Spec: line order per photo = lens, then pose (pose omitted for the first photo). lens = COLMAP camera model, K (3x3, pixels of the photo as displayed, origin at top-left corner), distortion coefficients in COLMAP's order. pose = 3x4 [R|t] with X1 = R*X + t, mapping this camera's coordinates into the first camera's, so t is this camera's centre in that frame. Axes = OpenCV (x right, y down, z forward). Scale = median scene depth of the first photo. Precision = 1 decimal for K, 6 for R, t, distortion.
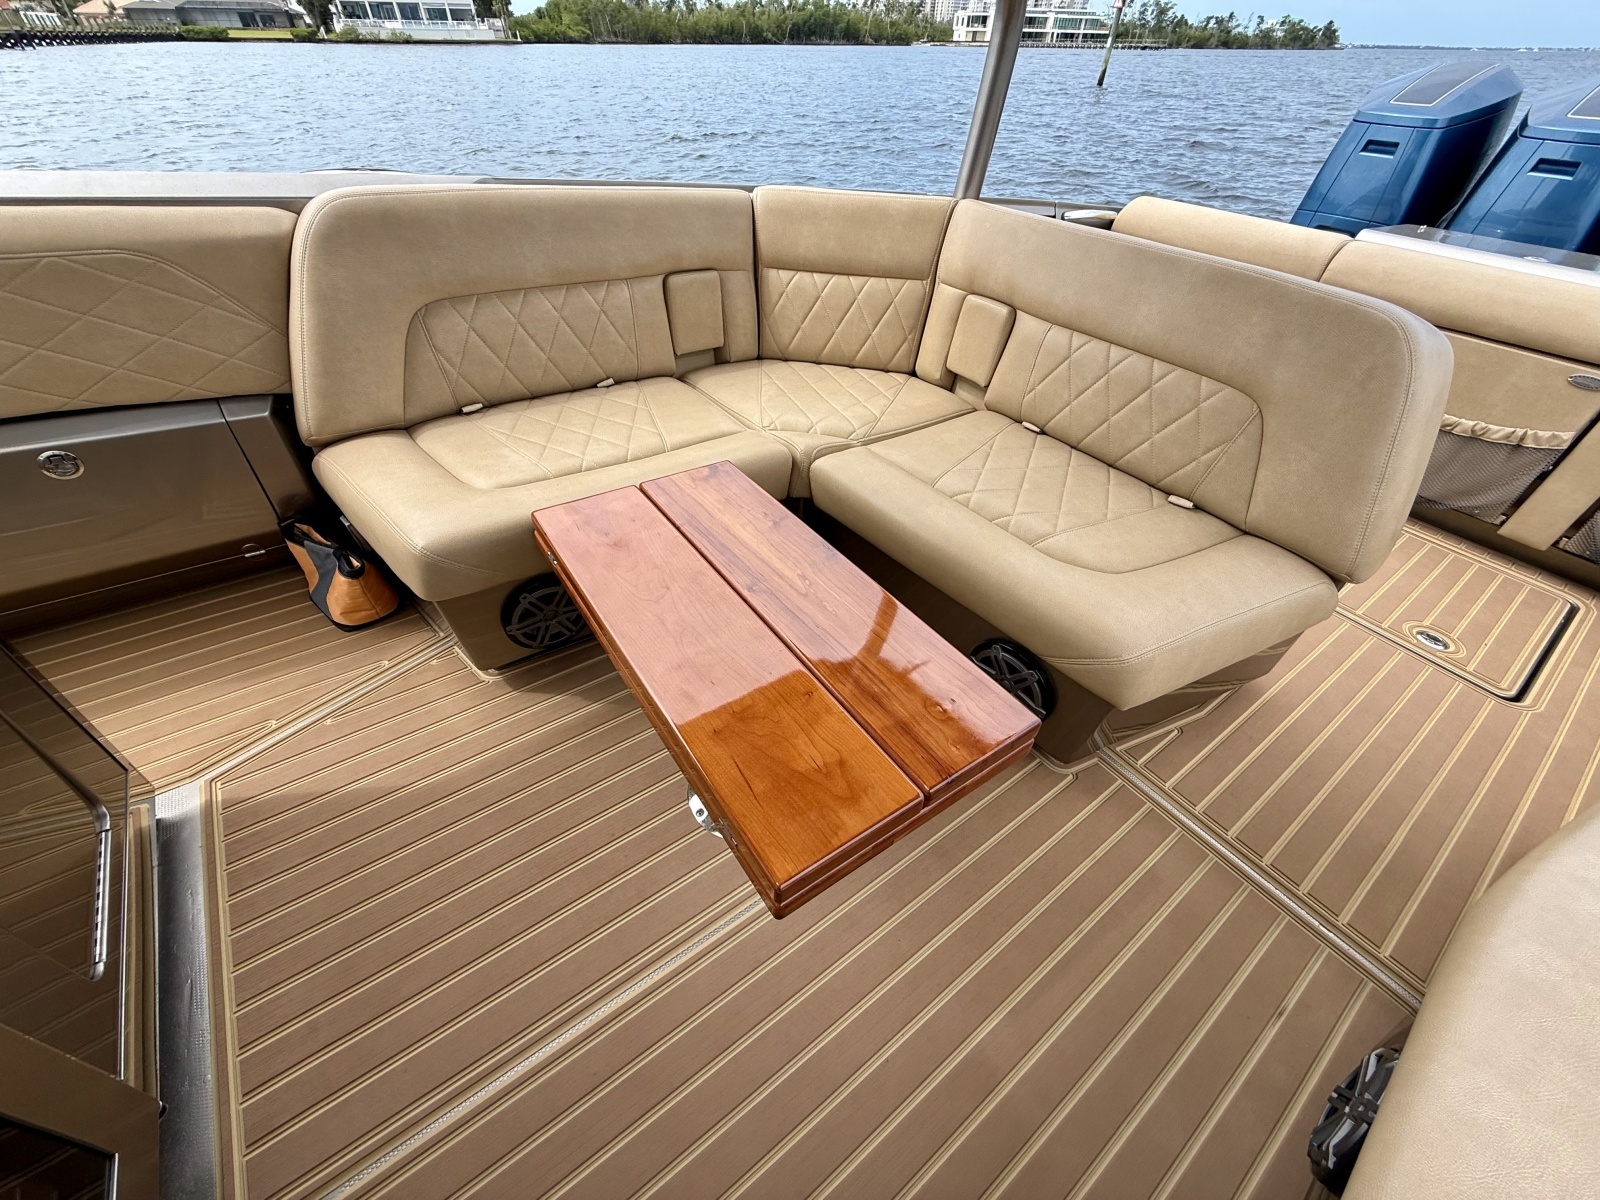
lens RADIAL K [[634.6, 0, 800.5], [0, 634.6, 593.6], [0, 0, 1]] dist [-0.002214, 0.000667]
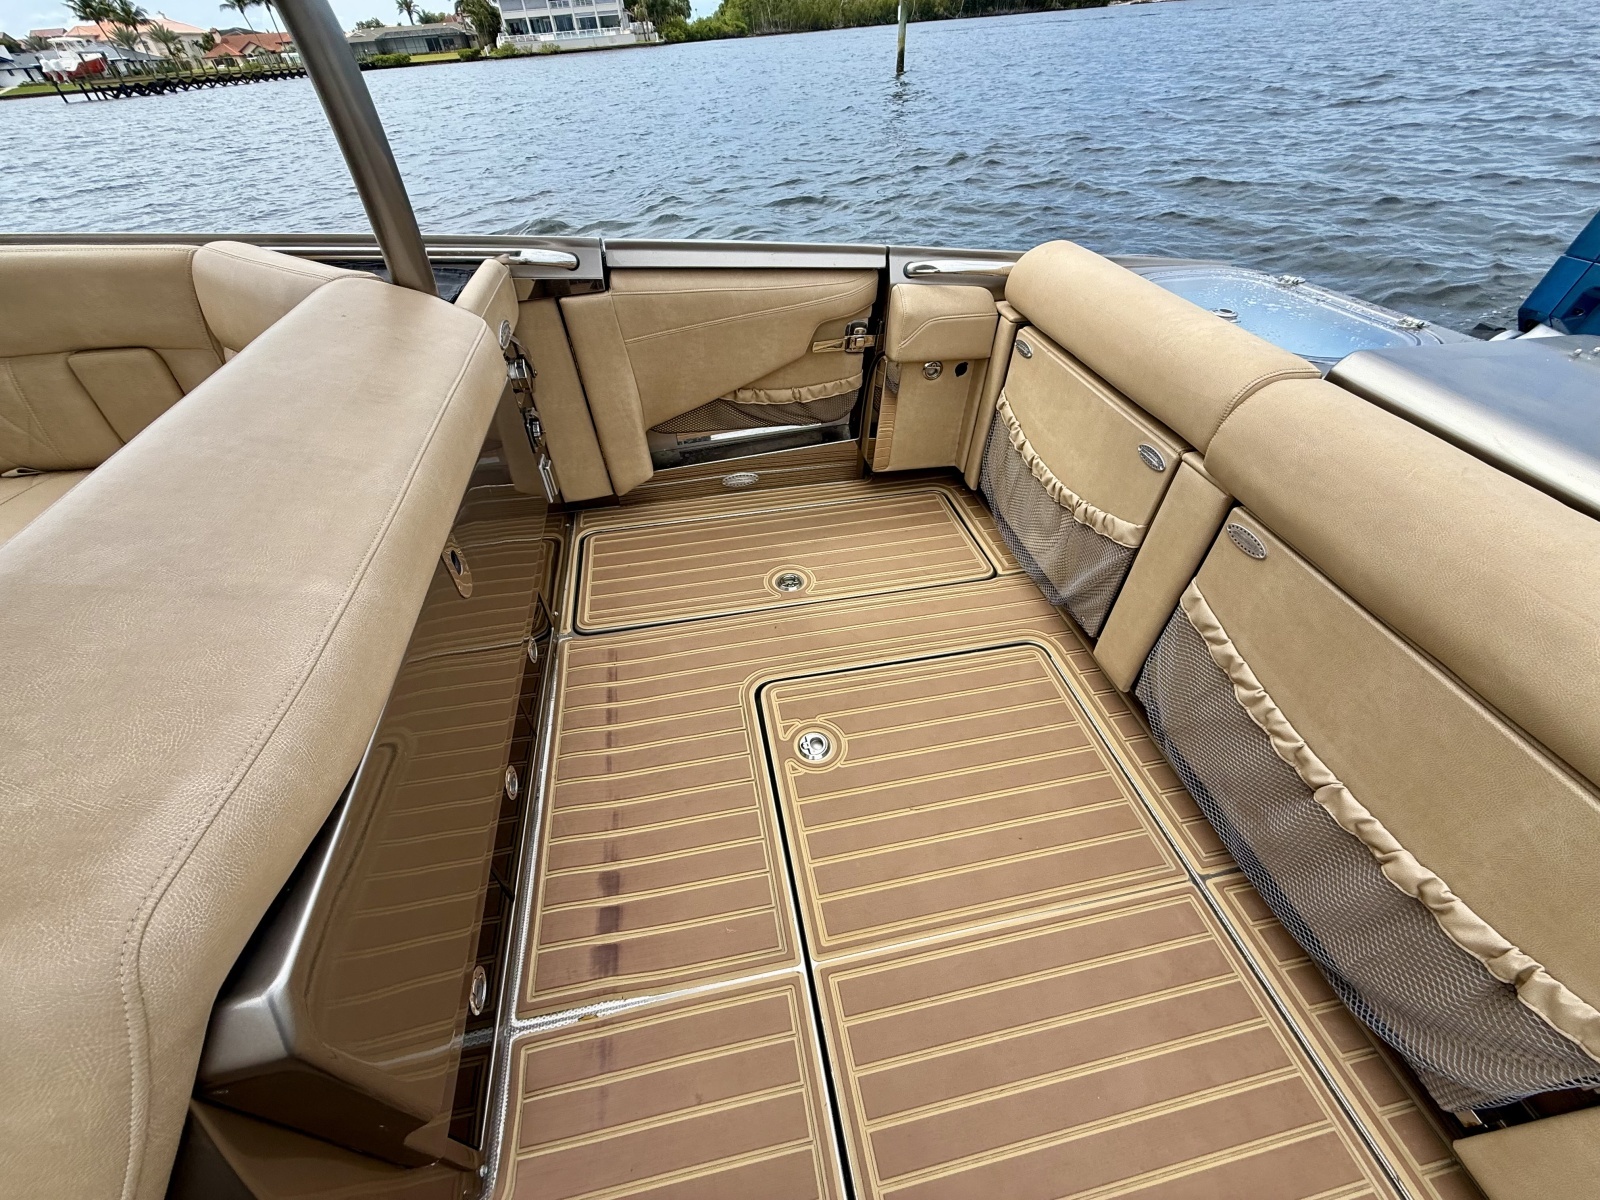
lens RADIAL K [[634.6, 0, 795.2], [0, 634.6, 599.5], [0, 0, 1]] dist [-0.002214, 0.000667]
pose [[0.901985, 0.235175, -0.362100, 0.340595], [-0.227602, 0.971642, 0.064105, -0.156727], [0.366907, 0.024593, 0.929933, 0.201795]]
